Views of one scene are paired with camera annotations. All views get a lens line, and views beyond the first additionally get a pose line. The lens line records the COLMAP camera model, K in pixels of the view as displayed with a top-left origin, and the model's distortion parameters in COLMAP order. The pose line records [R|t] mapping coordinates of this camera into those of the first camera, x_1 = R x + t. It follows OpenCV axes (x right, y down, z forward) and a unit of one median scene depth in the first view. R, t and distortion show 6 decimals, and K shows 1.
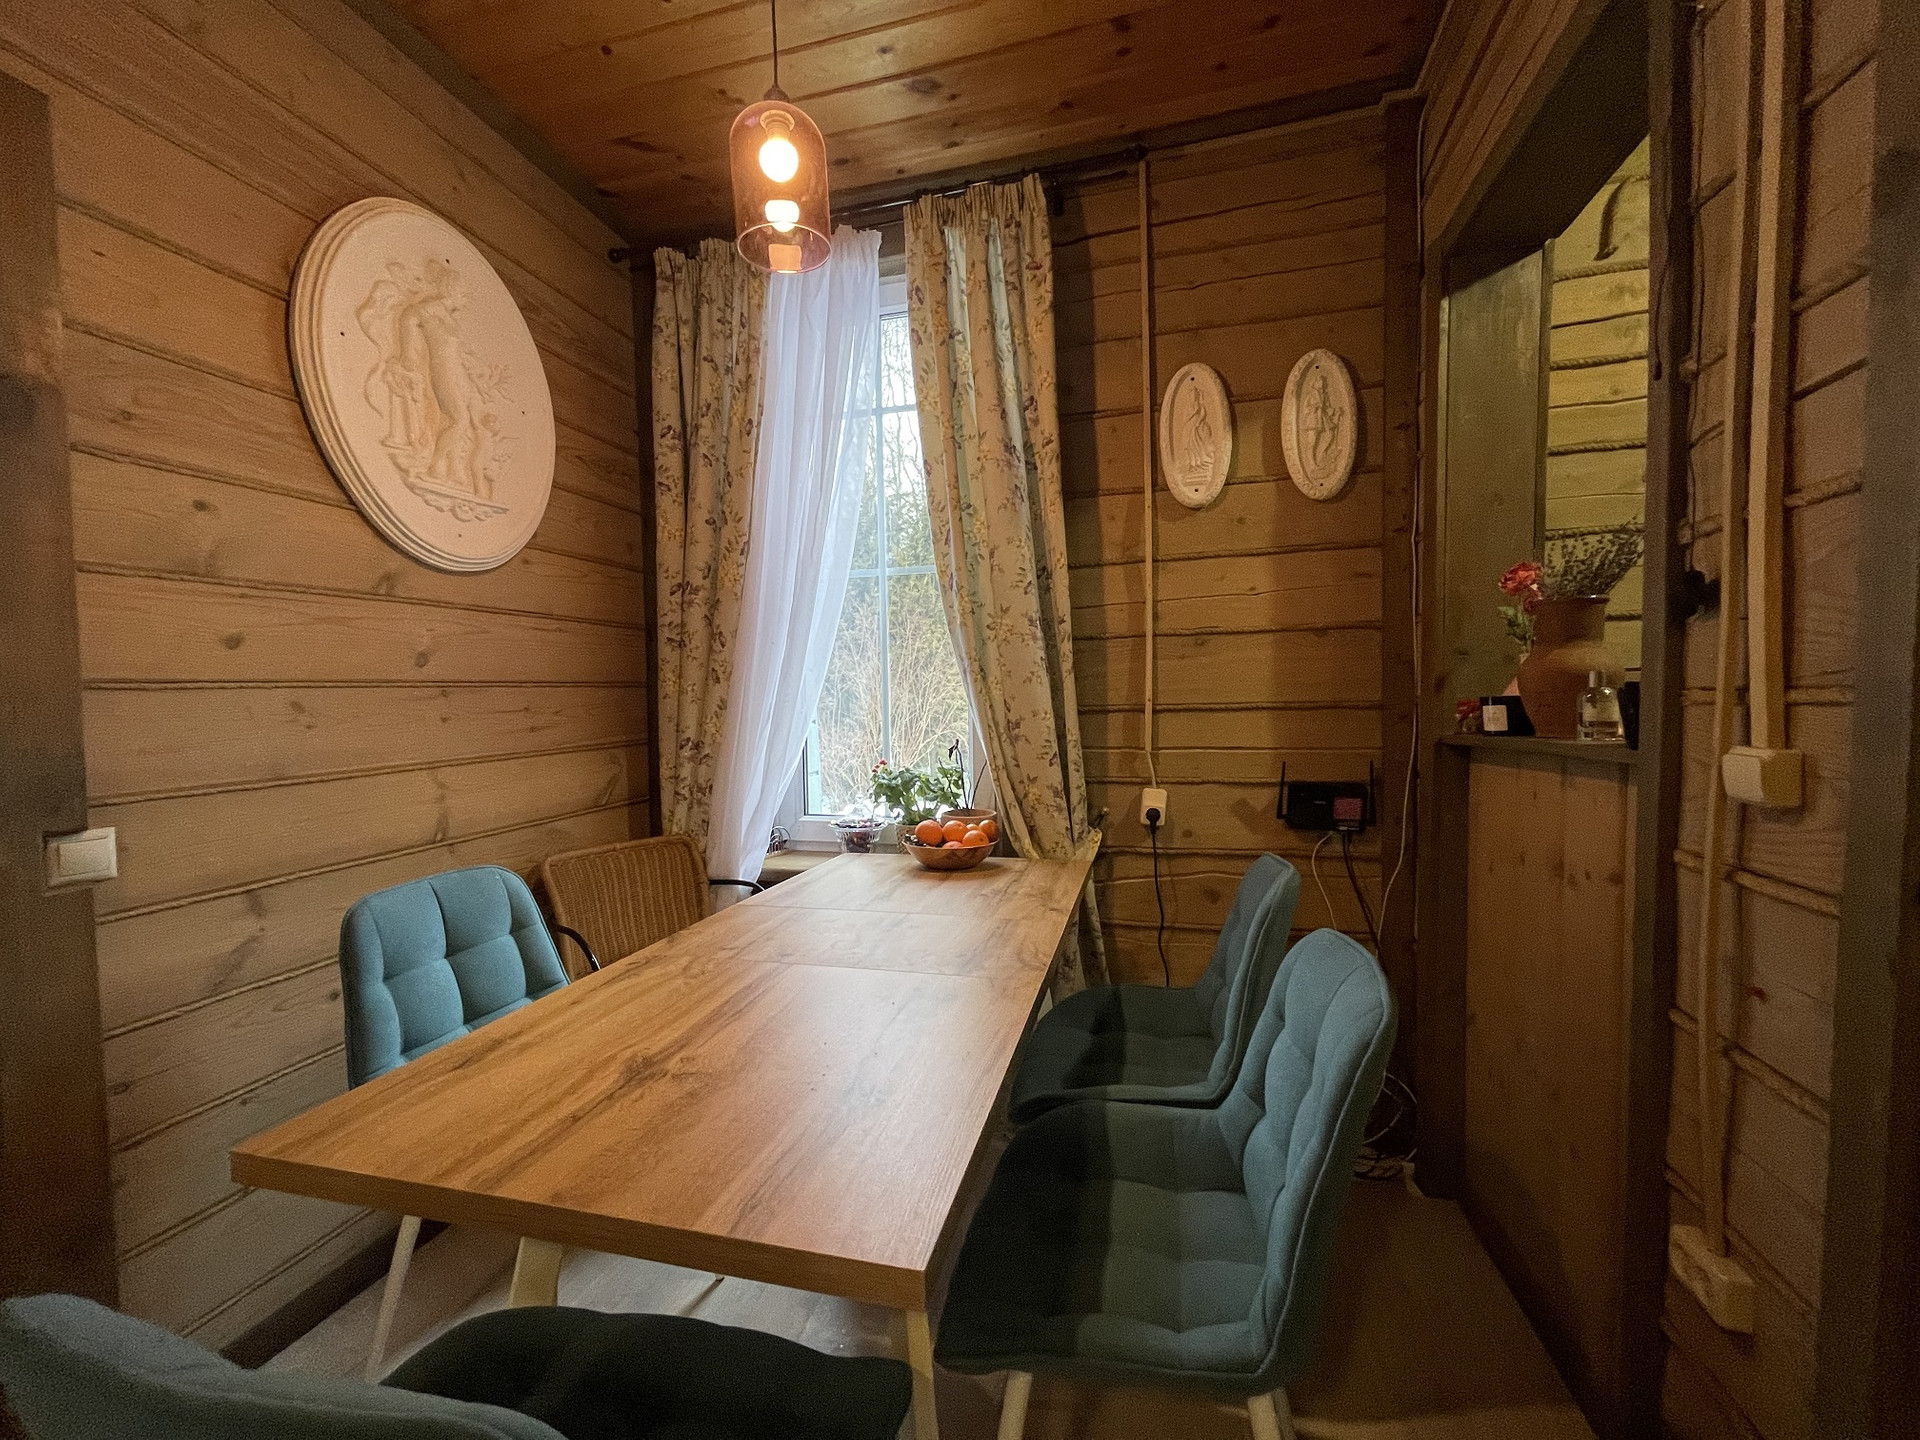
lens RADIAL K [[772.3, 0, 956.2], [0, 772.3, 718.8], [0, 0, 1]] dist [0.000150, 0.000051]
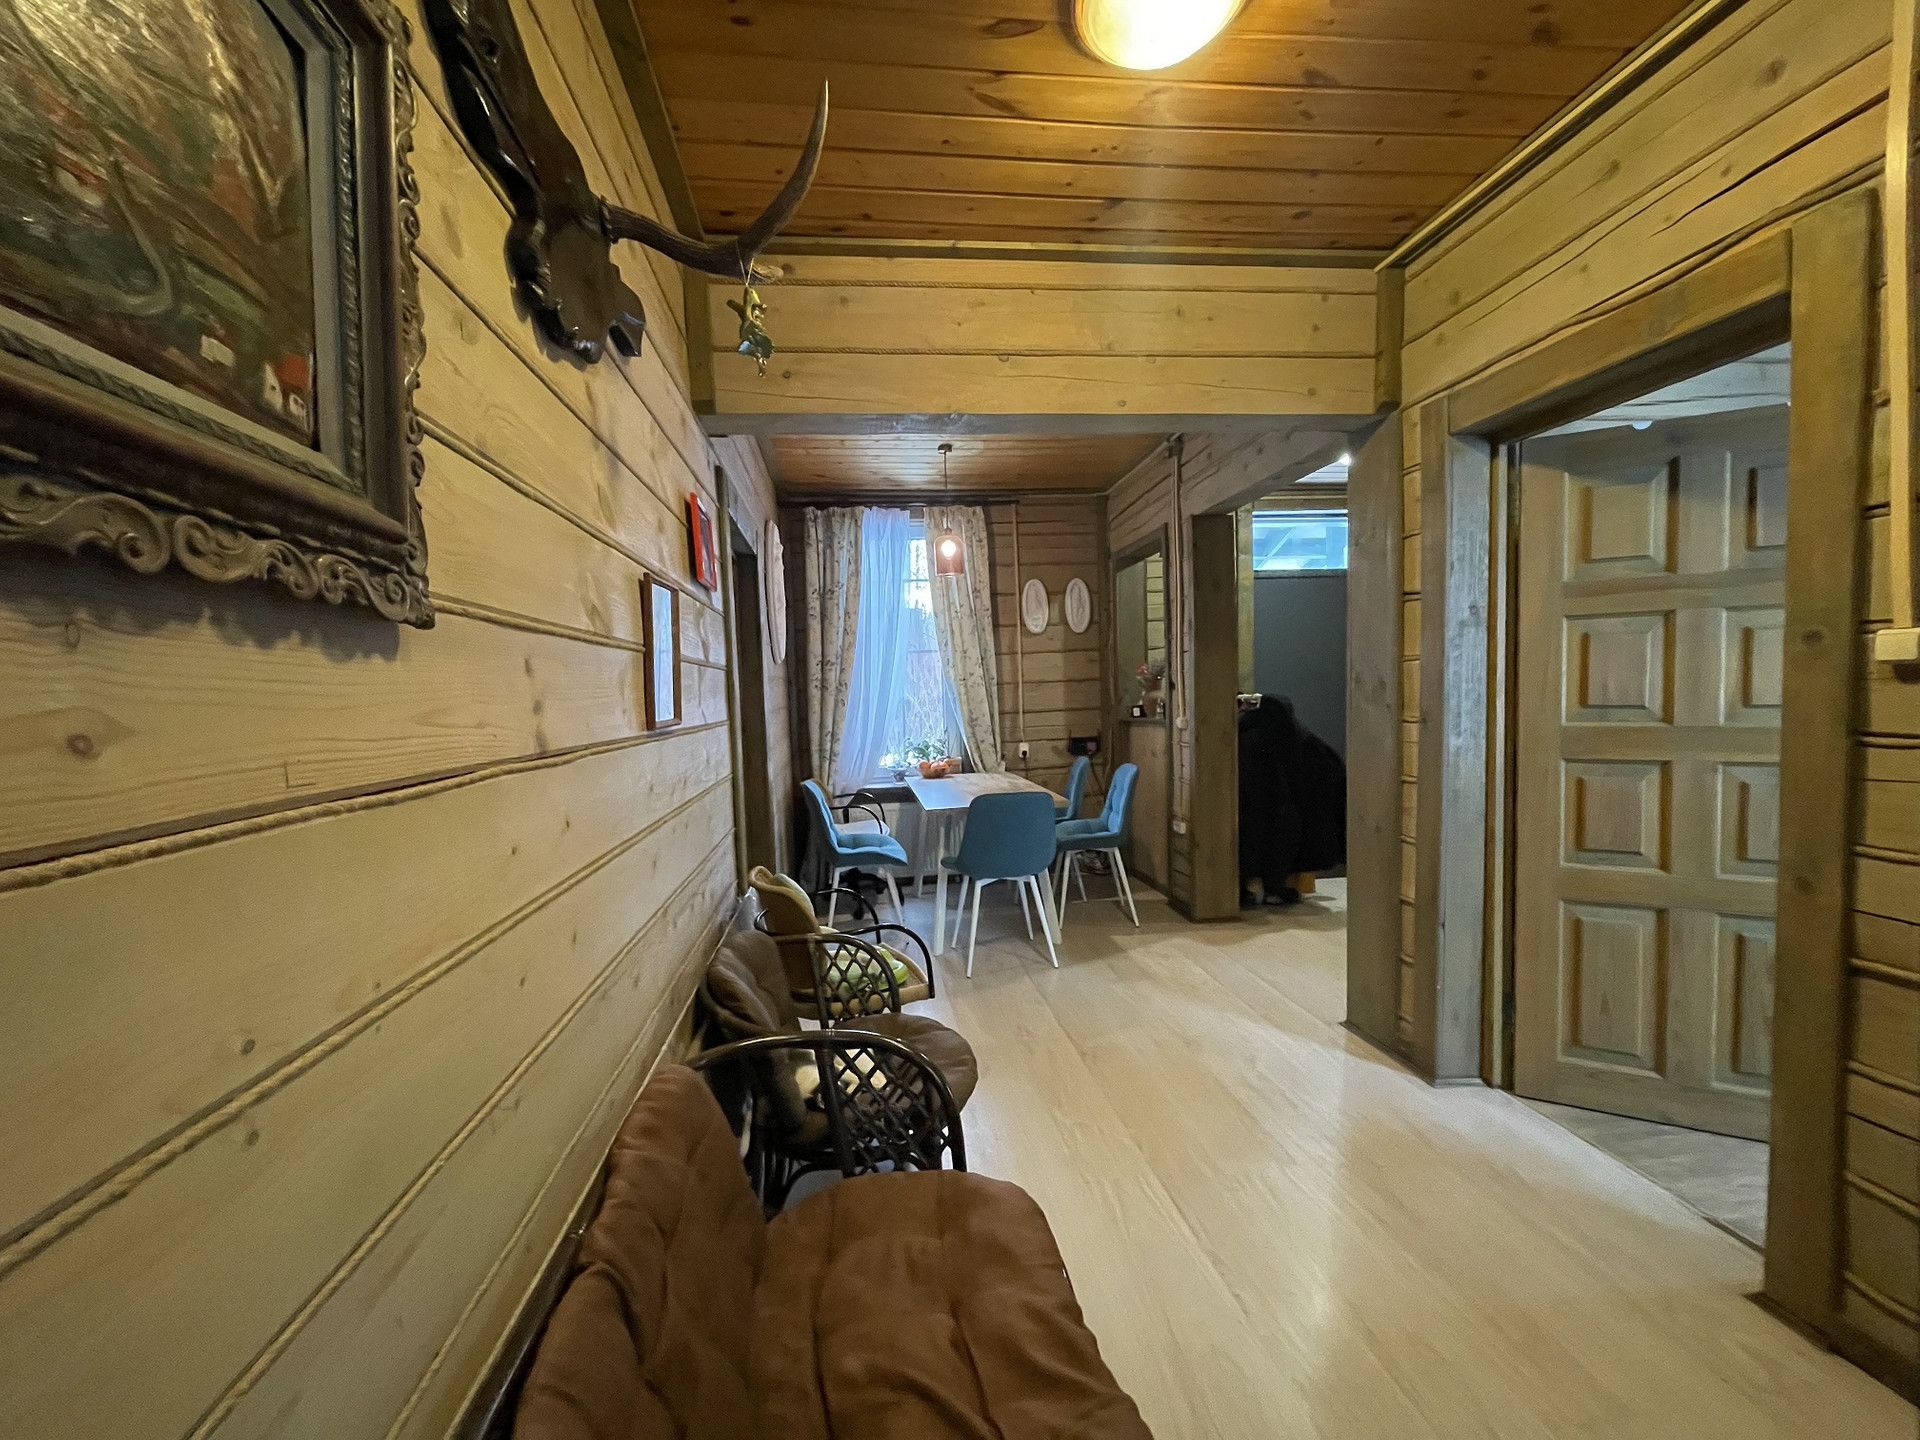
lens RADIAL K [[772.3, 0, 954.8], [0, 772.3, 725.9], [0, 0, 1]] dist [0.000150, 0.000051]
pose [[0.922774, -0.036240, 0.383634, -0.983012], [0.033330, 0.999343, 0.014232, -0.010467], [-0.383898, -0.000346, 0.923375, -1.336800]]
